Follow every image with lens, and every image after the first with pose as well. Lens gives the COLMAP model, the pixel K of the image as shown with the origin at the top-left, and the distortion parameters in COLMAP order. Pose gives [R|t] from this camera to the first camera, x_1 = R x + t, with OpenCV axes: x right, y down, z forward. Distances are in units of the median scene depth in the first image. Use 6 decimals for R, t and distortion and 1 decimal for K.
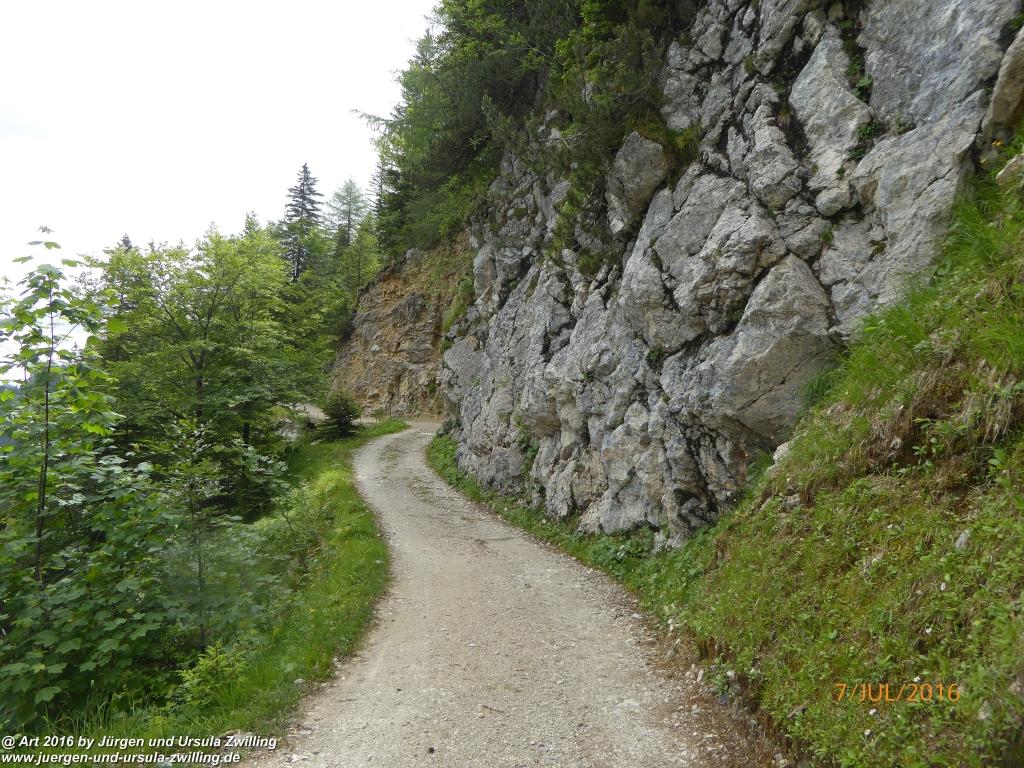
lens RADIAL K [[731.1, 0, 510.3], [0, 731.1, 385.6], [0, 0, 1]] dist [-0.024719, -0.003236]
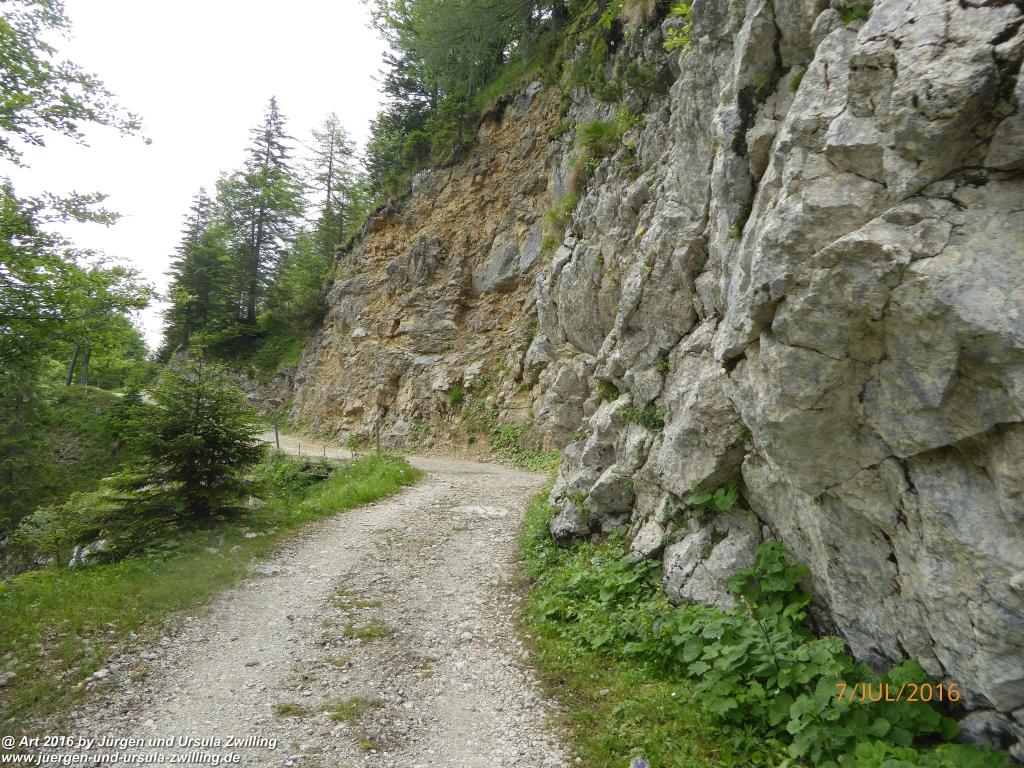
lens RADIAL K [[731.1, 0, 514.0], [0, 731.1, 384.2], [0, 0, 1]] dist [-0.024719, -0.003236]
pose [[0.999911, 0.011387, 0.006989, -0.060311], [-0.011099, 0.999141, -0.039914, 0.014291], [-0.007437, 0.039833, 0.999179, 0.400573]]
